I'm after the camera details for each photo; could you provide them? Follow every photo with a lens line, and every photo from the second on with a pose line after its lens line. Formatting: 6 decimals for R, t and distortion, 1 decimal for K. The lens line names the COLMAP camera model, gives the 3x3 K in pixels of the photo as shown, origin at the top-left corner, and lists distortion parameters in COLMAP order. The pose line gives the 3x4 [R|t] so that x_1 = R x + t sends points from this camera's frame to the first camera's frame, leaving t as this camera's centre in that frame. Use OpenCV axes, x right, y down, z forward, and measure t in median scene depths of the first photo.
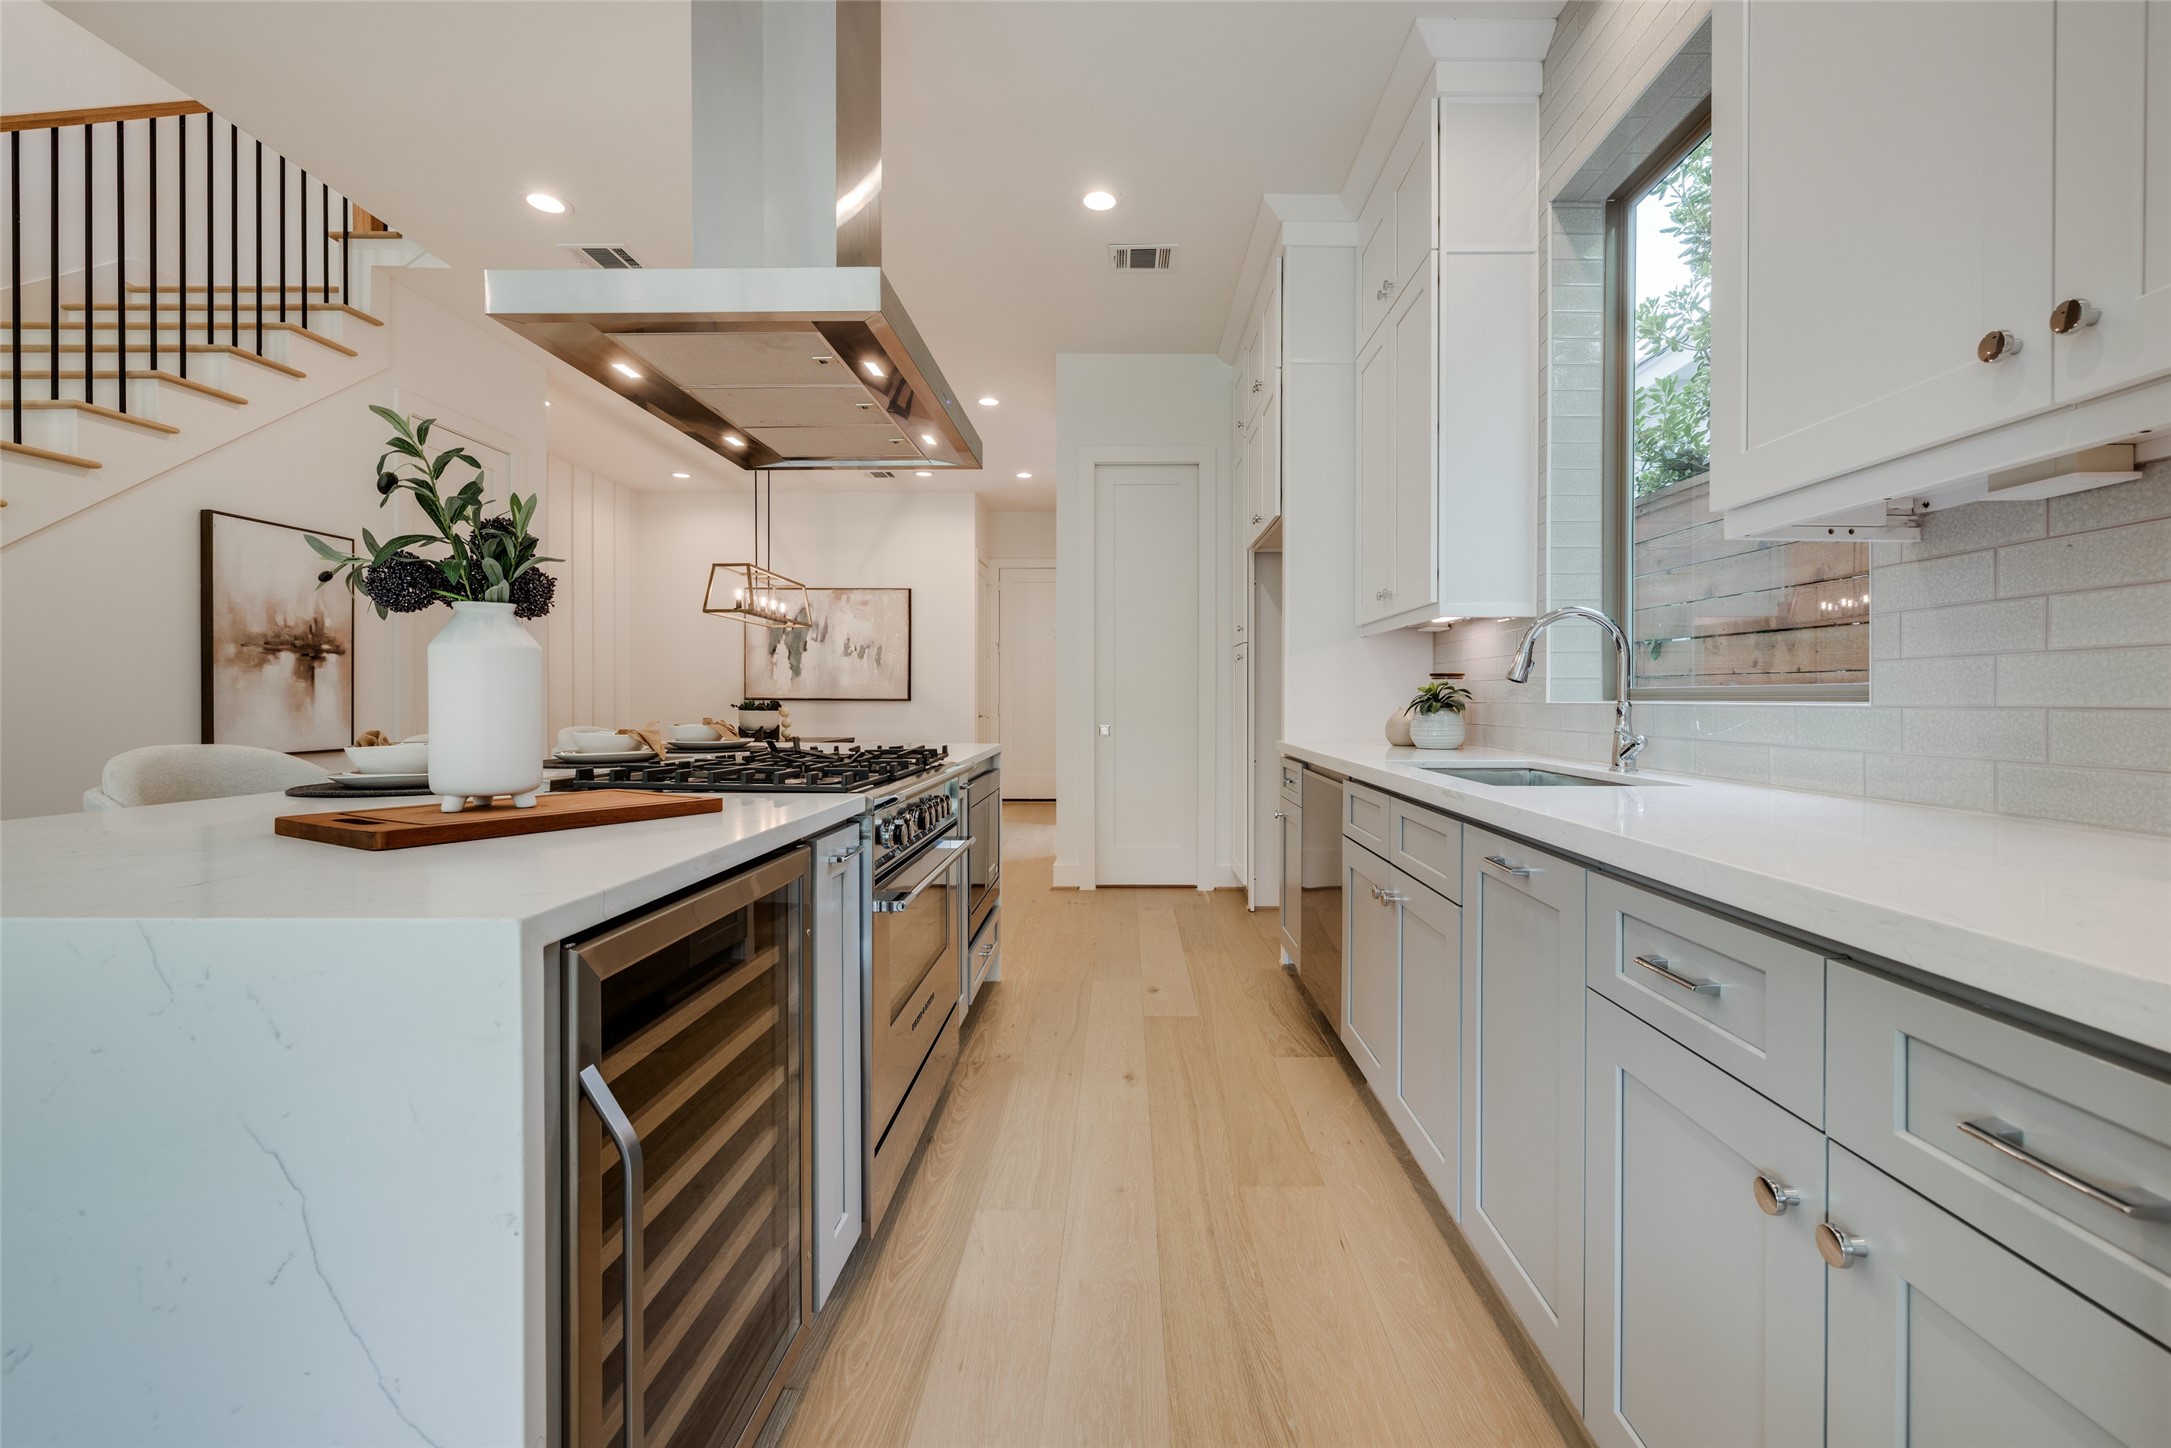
lens RADIAL K [[910.4, 0, 1120.2], [0, 910.4, 702.3], [0, 0, 1]] dist [0.000387, -0.000234]
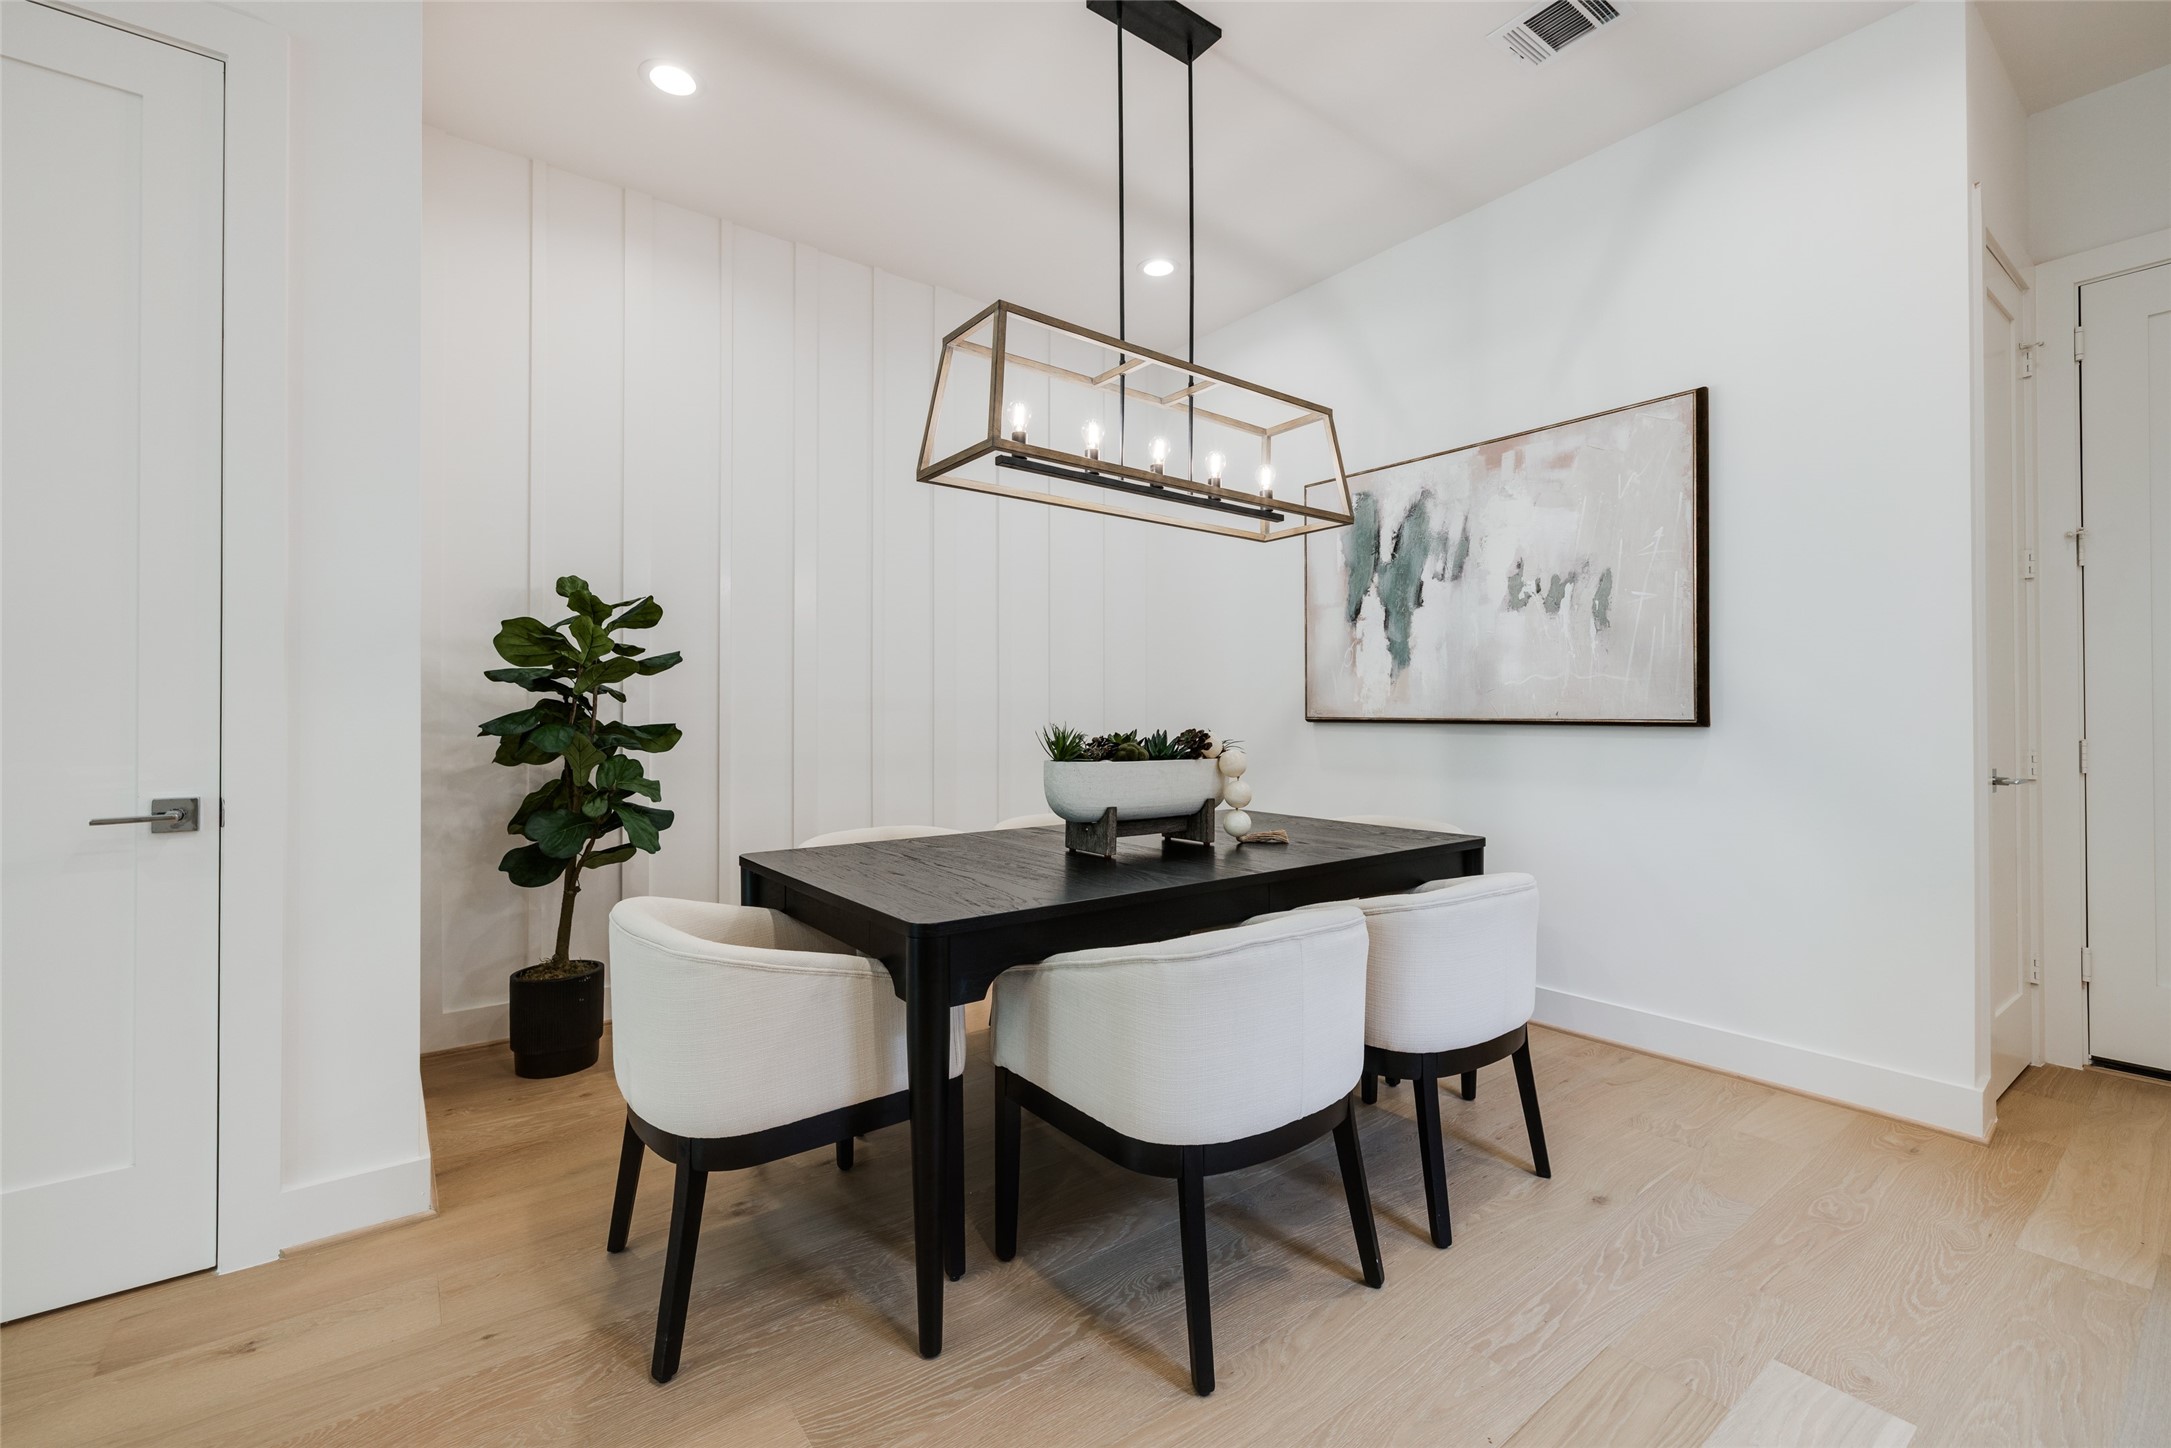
lens RADIAL K [[910.4, 0, 1120.2], [0, 910.4, 702.3], [0, 0, 1]] dist [0.000387, -0.000234]
pose [[0.631569, -0.012855, -0.775213, -0.110690], [-0.001228, 0.999845, -0.017581, -0.004792], [0.775318, 0.012055, 0.631456, 0.636637]]
